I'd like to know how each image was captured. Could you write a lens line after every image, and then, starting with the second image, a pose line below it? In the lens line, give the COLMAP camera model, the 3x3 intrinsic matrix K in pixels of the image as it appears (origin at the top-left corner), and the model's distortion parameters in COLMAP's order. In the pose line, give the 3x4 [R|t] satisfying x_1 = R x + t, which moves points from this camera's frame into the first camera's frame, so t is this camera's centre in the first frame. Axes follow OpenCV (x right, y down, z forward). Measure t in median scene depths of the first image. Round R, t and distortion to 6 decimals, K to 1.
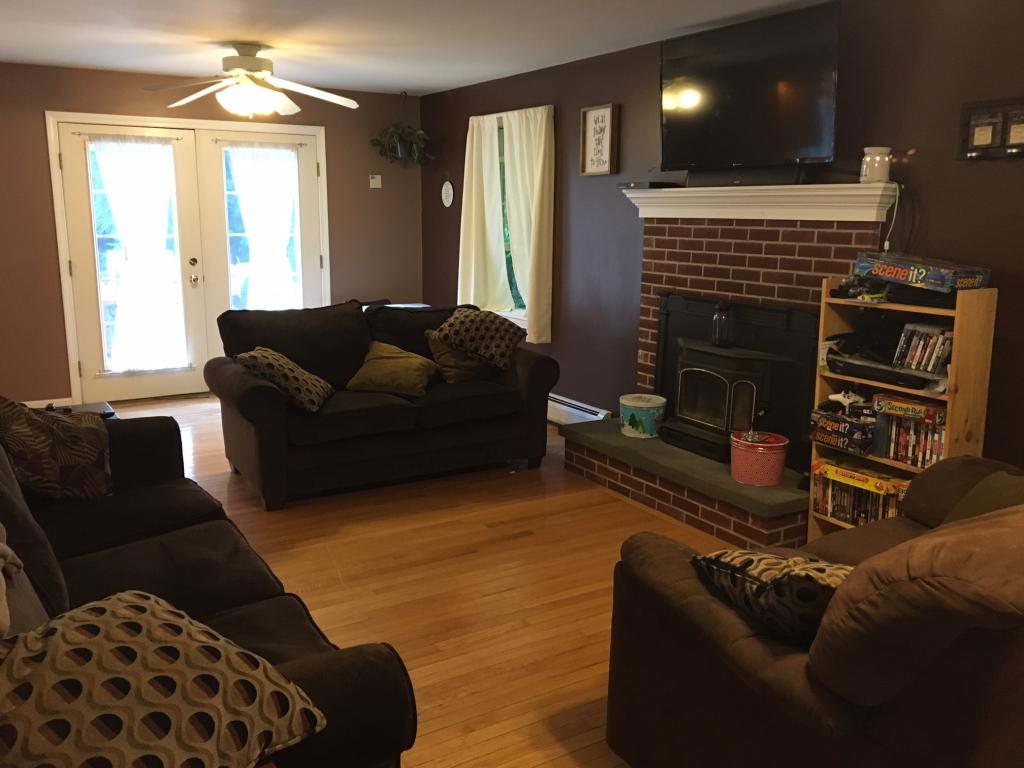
lens RADIAL K [[865.9, 0, 506.0], [0, 865.9, 382.0], [0, 0, 1]] dist [-0.013154, -0.032281]
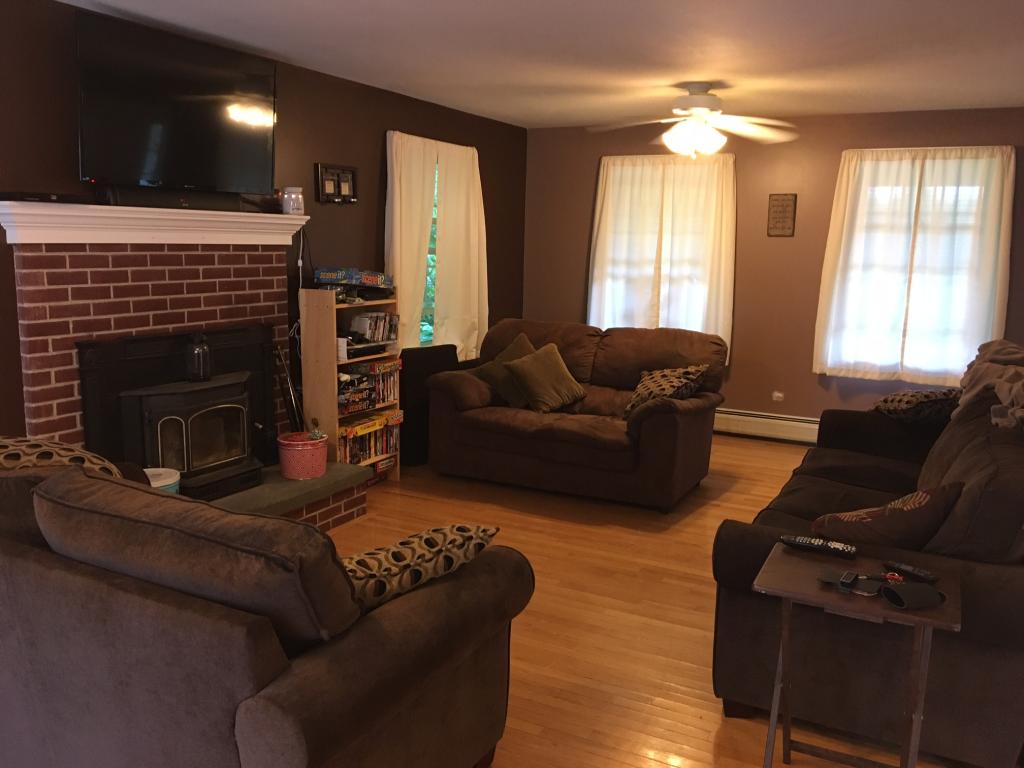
lens RADIAL K [[865.9, 0, 506.8], [0, 865.9, 385.9], [0, 0, 1]] dist [-0.013154, -0.032281]
pose [[-0.523854, -0.155013, 0.837585, -0.730405], [0.144033, 0.953023, 0.266460, -0.244222], [-0.839542, 0.260226, -0.476918, 1.209395]]
